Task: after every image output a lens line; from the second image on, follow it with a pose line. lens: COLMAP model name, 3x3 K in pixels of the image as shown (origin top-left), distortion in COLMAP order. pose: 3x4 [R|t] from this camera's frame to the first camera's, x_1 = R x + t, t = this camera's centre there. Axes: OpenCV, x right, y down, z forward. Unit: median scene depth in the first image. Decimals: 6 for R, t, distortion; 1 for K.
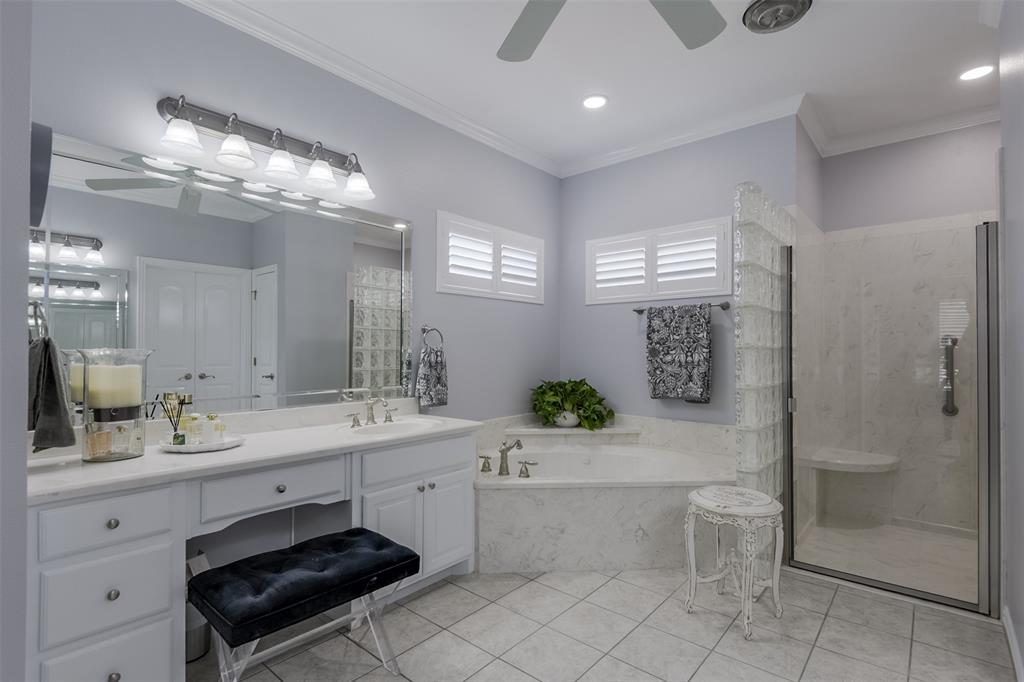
lens RADIAL K [[523.7, 0, 502.9], [0, 523.7, 336.9], [0, 0, 1]] dist [0.021168, -0.001334]
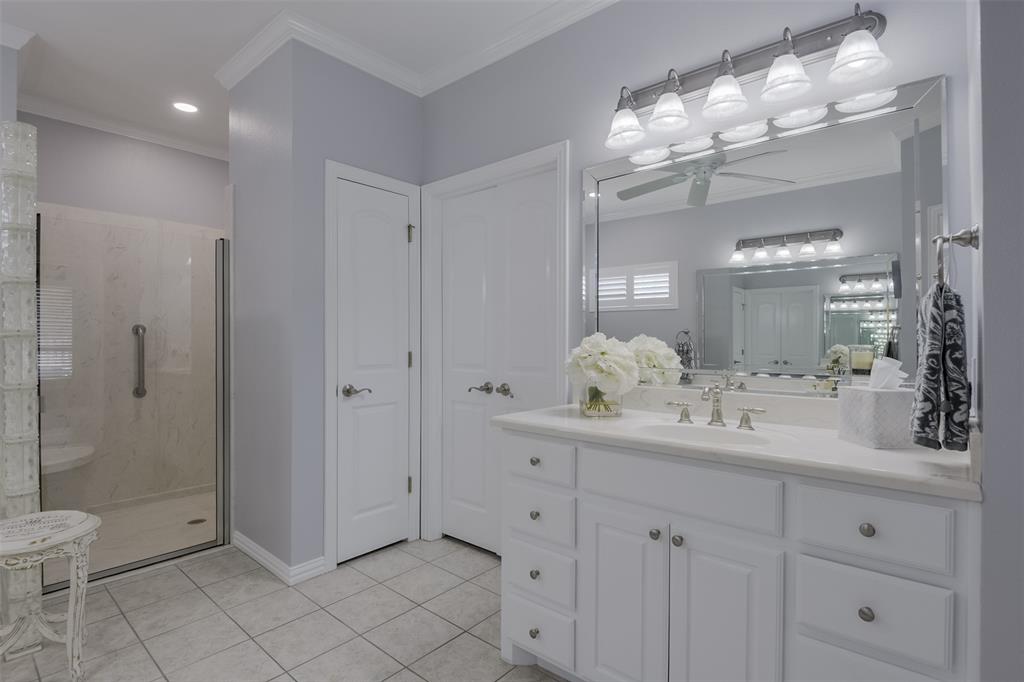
lens RADIAL K [[523.7, 0, 502.9], [0, 523.7, 342.5], [0, 0, 1]] dist [0.021168, -0.001334]
pose [[0.051229, -0.014186, 0.998586, -0.327245], [-0.016215, 0.999755, 0.015034, 0.006720], [-0.998555, -0.016962, 0.050986, 0.280493]]
